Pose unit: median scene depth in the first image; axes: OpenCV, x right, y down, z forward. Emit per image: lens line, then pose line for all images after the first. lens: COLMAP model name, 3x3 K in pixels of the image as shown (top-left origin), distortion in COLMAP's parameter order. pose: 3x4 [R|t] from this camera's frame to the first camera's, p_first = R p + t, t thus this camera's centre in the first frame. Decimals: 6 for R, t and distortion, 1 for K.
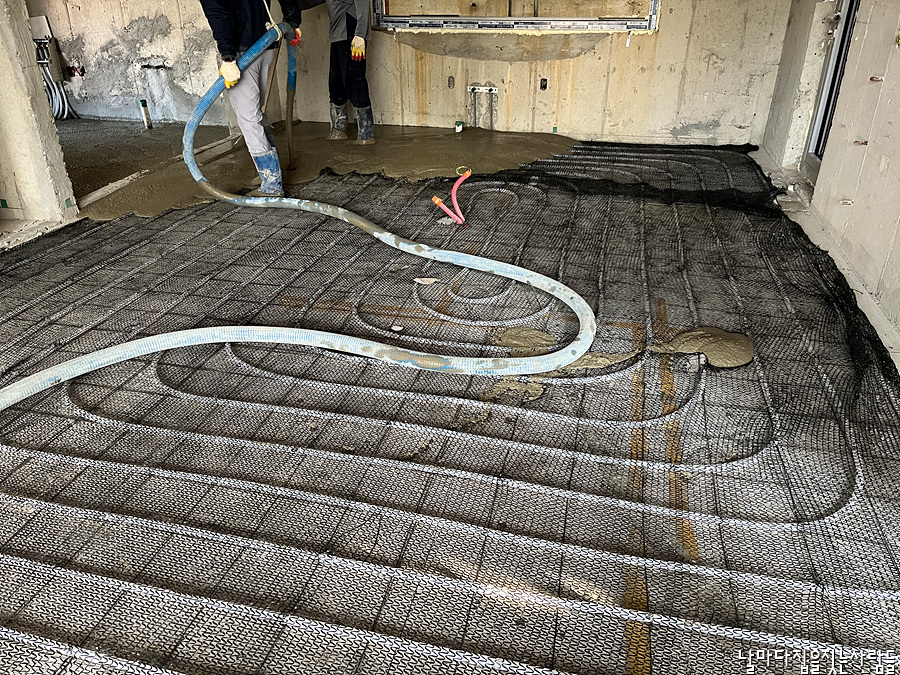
lens RADIAL K [[681.4, 0, 446.7], [0, 681.4, 340.2], [0, 0, 1]] dist [0.014875, 0.002103]
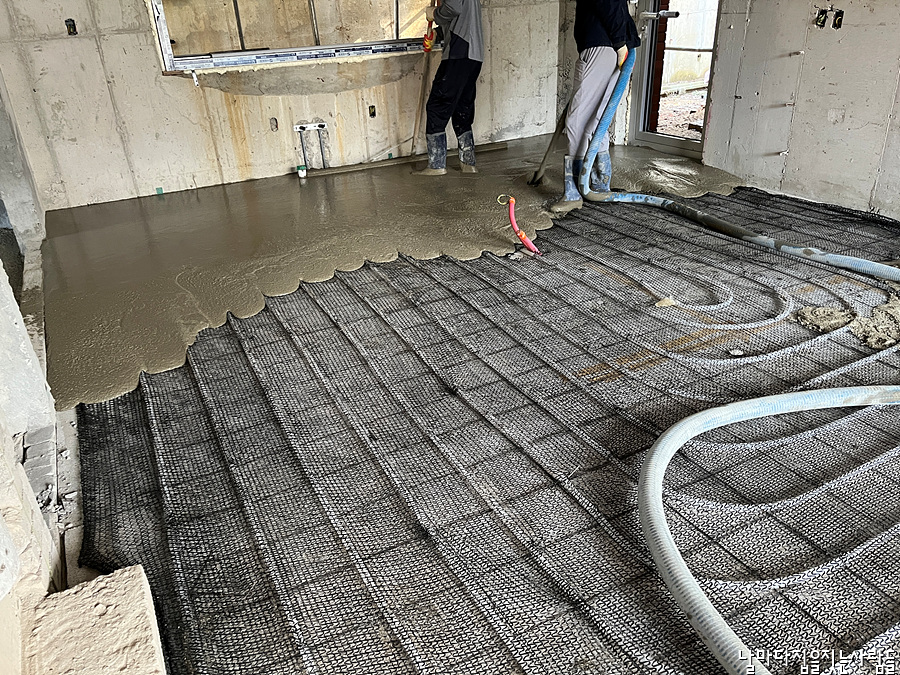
lens RADIAL K [[681.4, 0, 447.9], [0, 681.4, 334.3], [0, 0, 1]] dist [0.014875, 0.002103]
pose [[0.752033, -0.321977, 0.575132, -0.427130], [0.350381, 0.934354, 0.064929, -0.113876], [-0.558283, 0.152686, 0.815480, 0.223935]]
